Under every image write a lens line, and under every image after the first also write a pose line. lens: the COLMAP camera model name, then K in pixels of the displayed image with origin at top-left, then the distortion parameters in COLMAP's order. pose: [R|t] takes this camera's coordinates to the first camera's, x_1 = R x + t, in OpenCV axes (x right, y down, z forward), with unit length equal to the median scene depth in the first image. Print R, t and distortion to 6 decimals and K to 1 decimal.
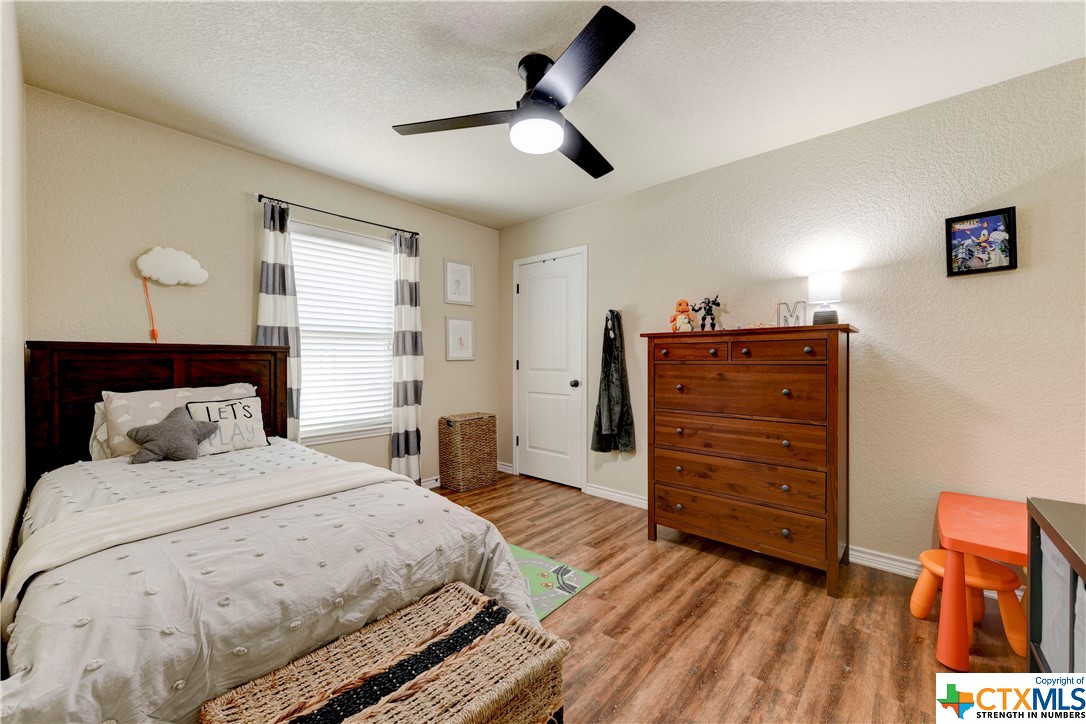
lens RADIAL K [[424.5, 0, 542.5], [0, 424.5, 359.6], [0, 0, 1]] dist [0.006934, -0.001832]
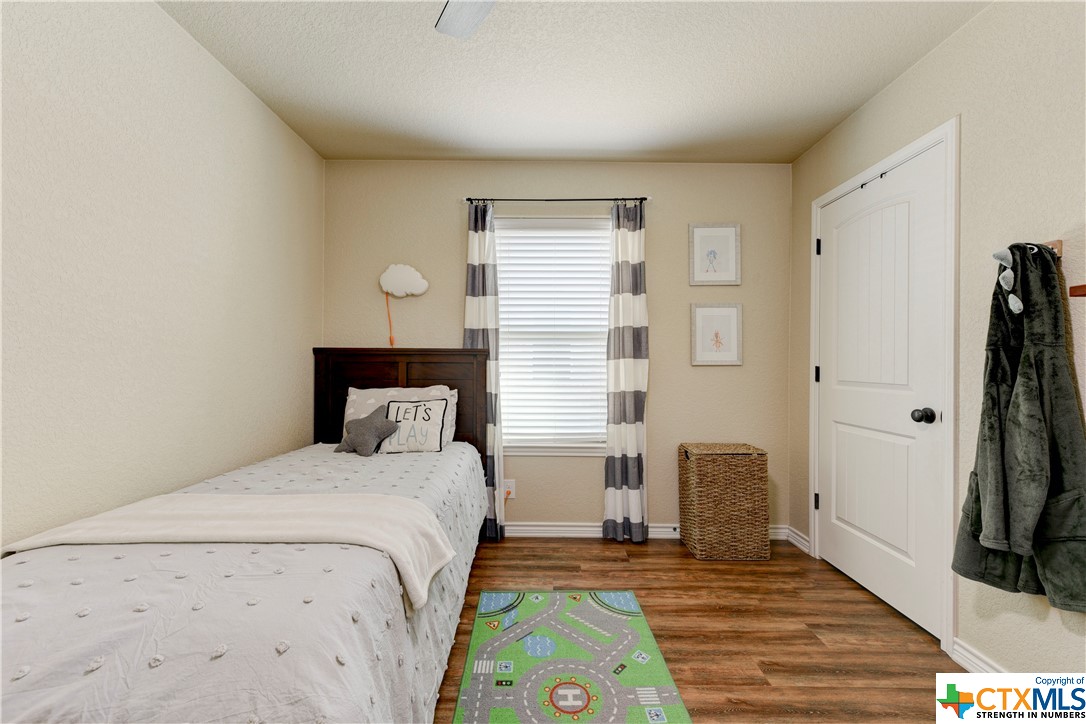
lens RADIAL K [[424.5, 0, 541.1], [0, 424.5, 360.5], [0, 0, 1]] dist [0.006934, -0.001832]
pose [[0.661870, -0.000321, -0.749618, 0.166377], [-0.007114, 0.999952, -0.006710, 0.000112], [0.749585, 0.009774, 0.661836, 0.388192]]
